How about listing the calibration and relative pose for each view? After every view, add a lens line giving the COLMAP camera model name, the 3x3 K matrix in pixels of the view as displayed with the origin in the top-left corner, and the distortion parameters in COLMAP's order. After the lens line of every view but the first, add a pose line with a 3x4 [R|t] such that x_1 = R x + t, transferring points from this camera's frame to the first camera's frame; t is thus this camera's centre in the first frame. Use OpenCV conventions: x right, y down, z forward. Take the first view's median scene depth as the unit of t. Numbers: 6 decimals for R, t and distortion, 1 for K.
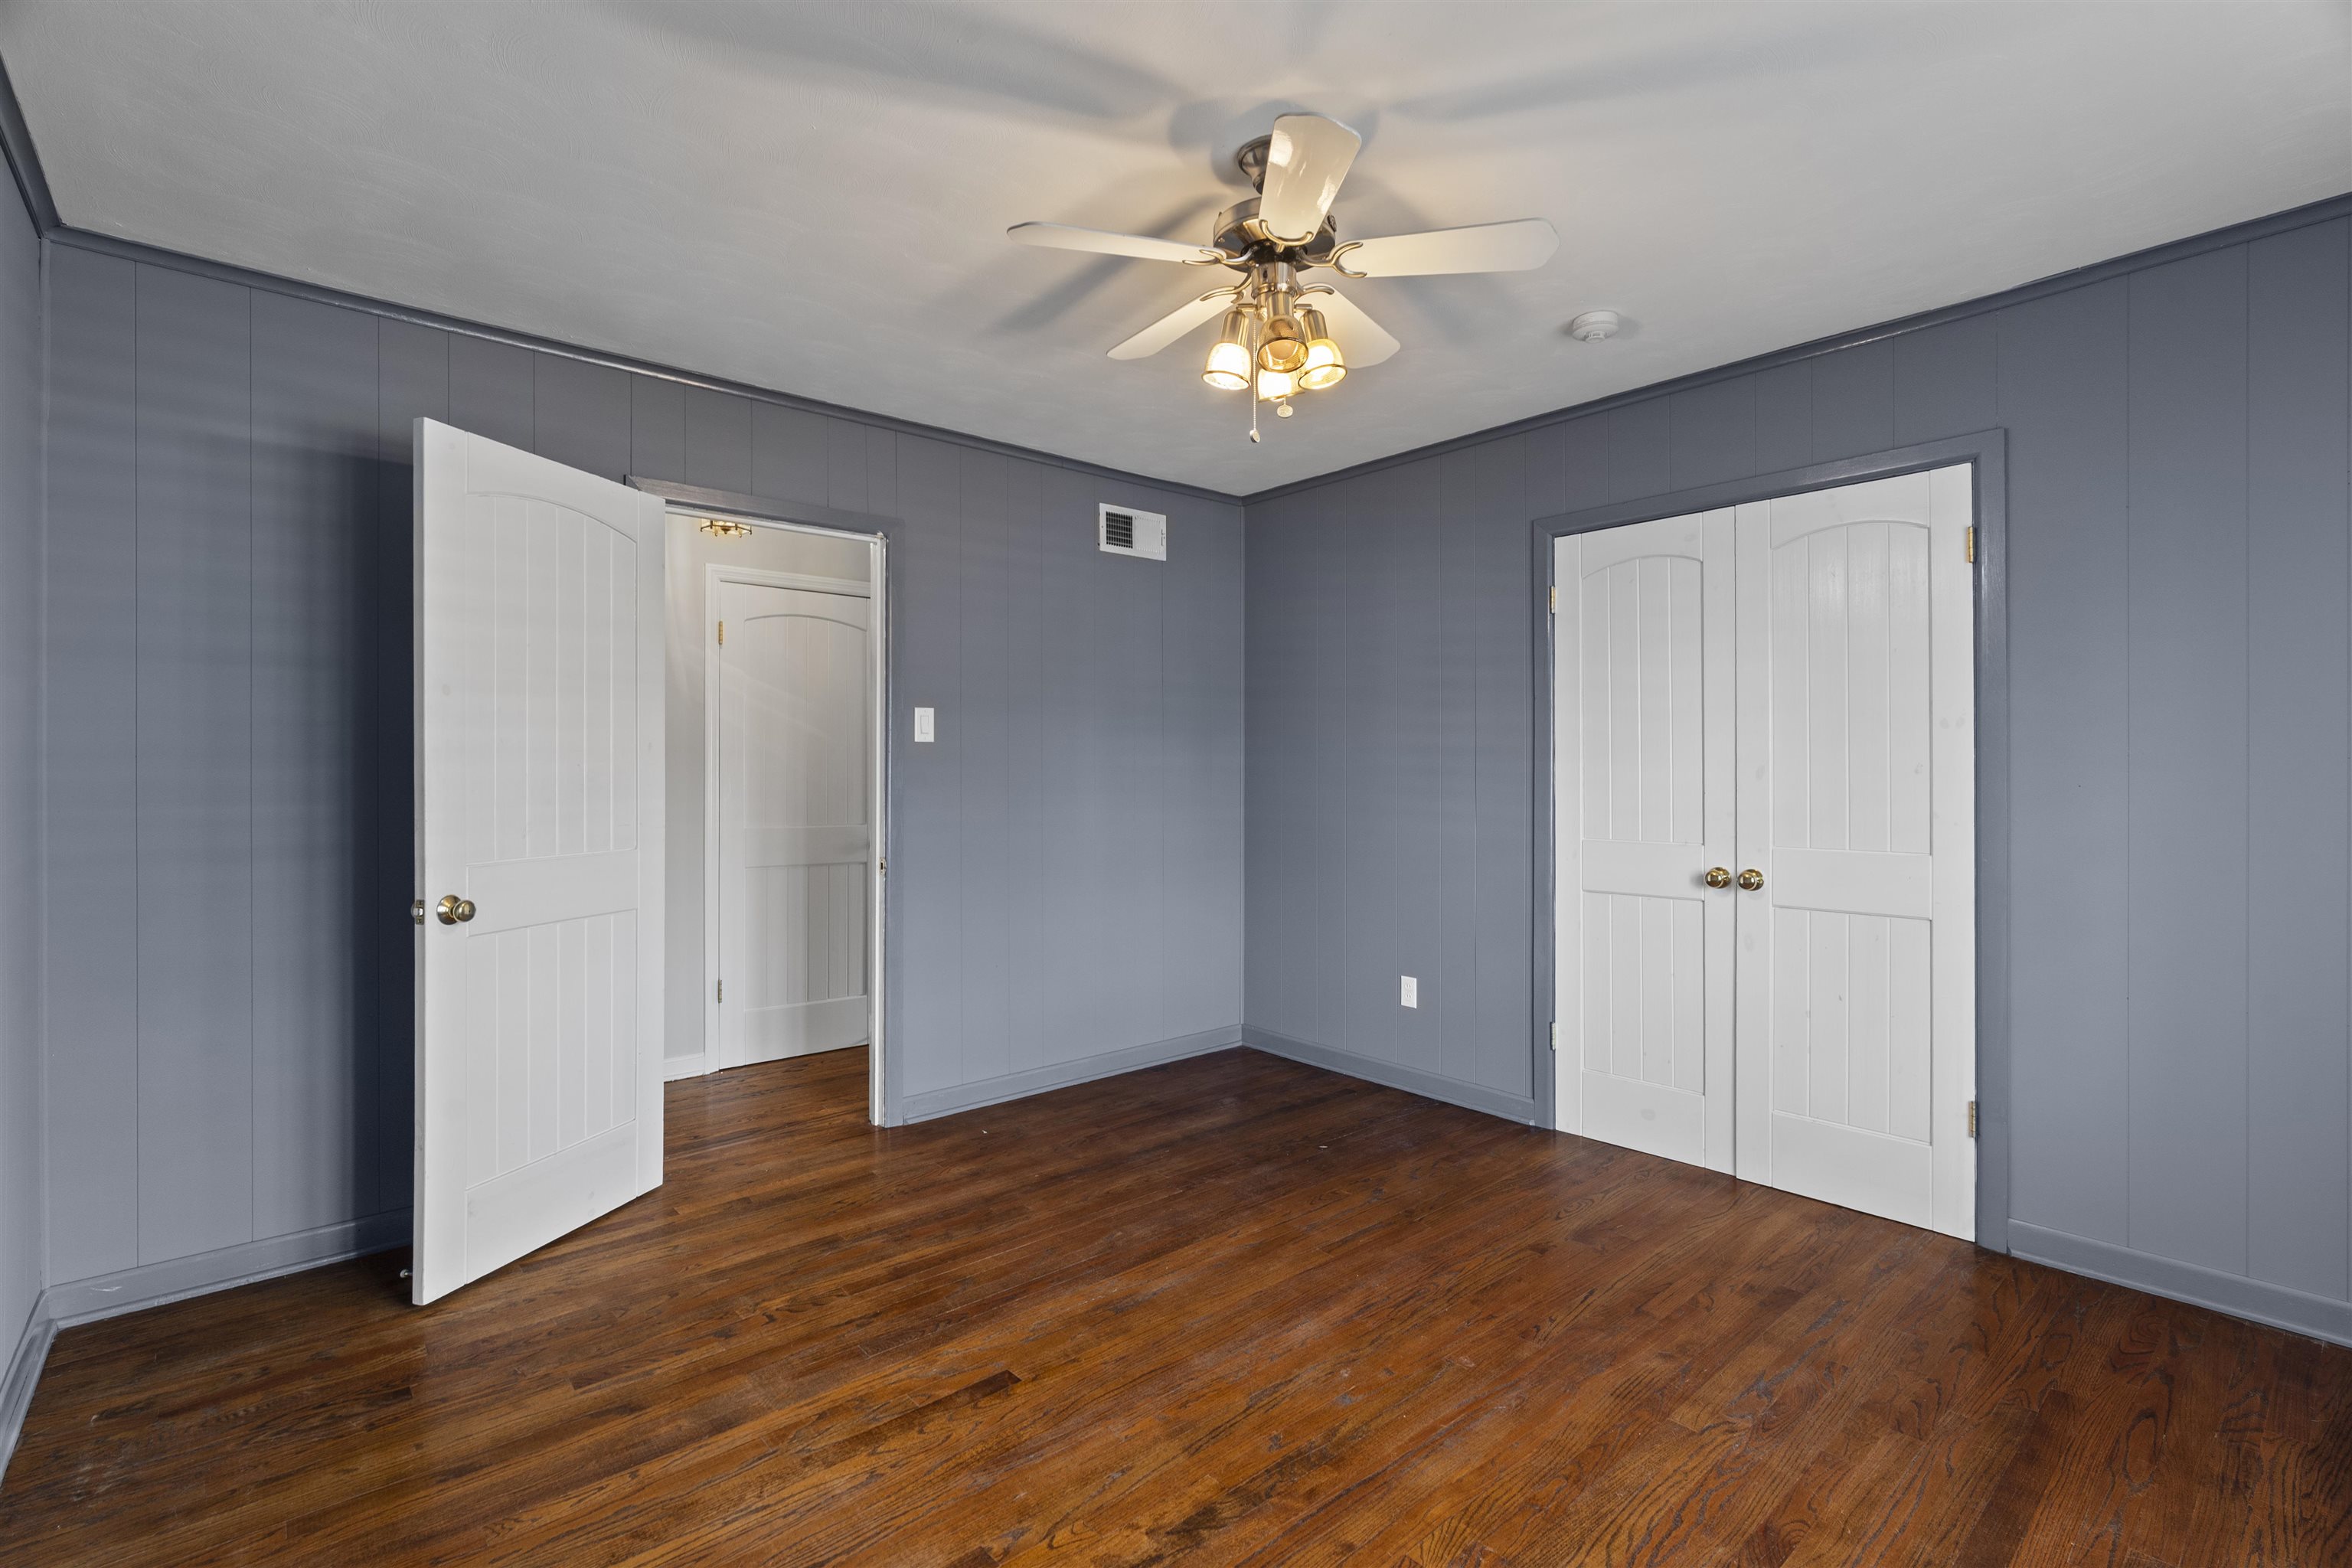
lens RADIAL K [[1056.6, 0, 1182.1], [0, 1056.6, 772.2], [0, 0, 1]] dist [-0.000655, 0.000090]
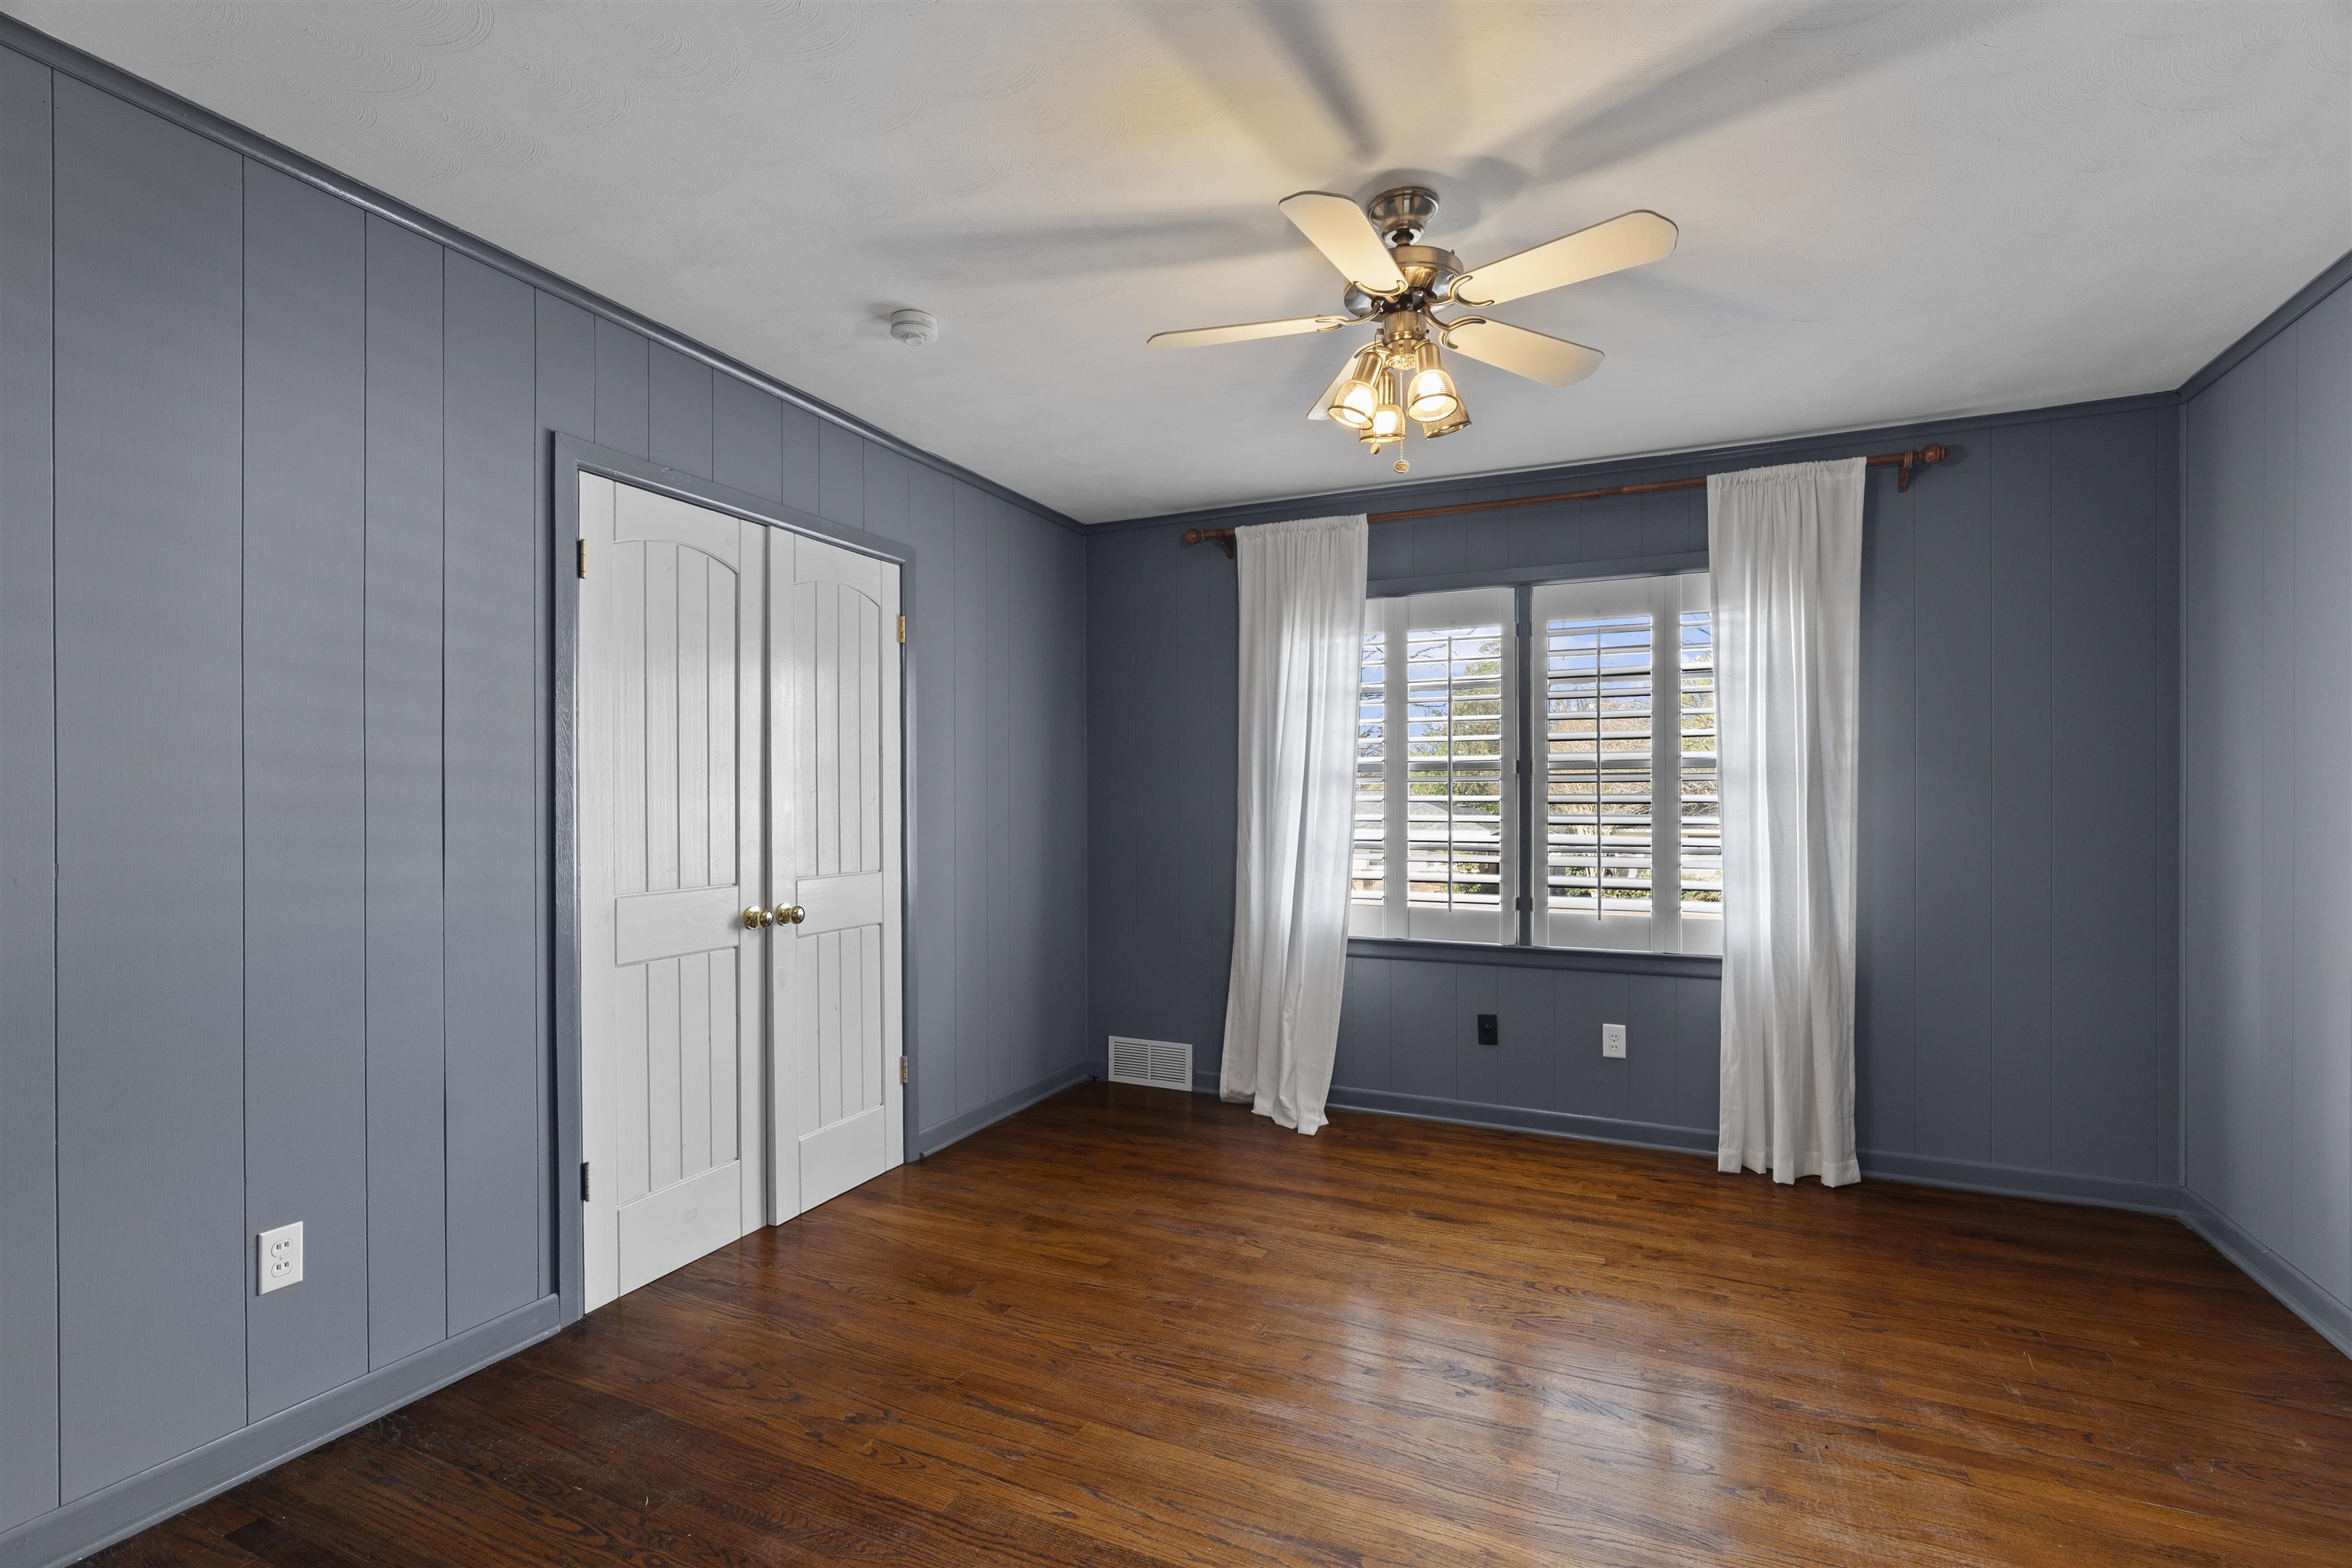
lens RADIAL K [[1055.6, 0, 1163.8], [0, 1055.6, 806.7], [0, 0, 1]] dist [-0.000658, 0.000334]
pose [[-0.387474, -0.003729, 0.921873, -0.593628], [-0.000736, 0.999993, 0.003735, -0.002224], [-0.921880, 0.000769, -0.387474, 1.239622]]
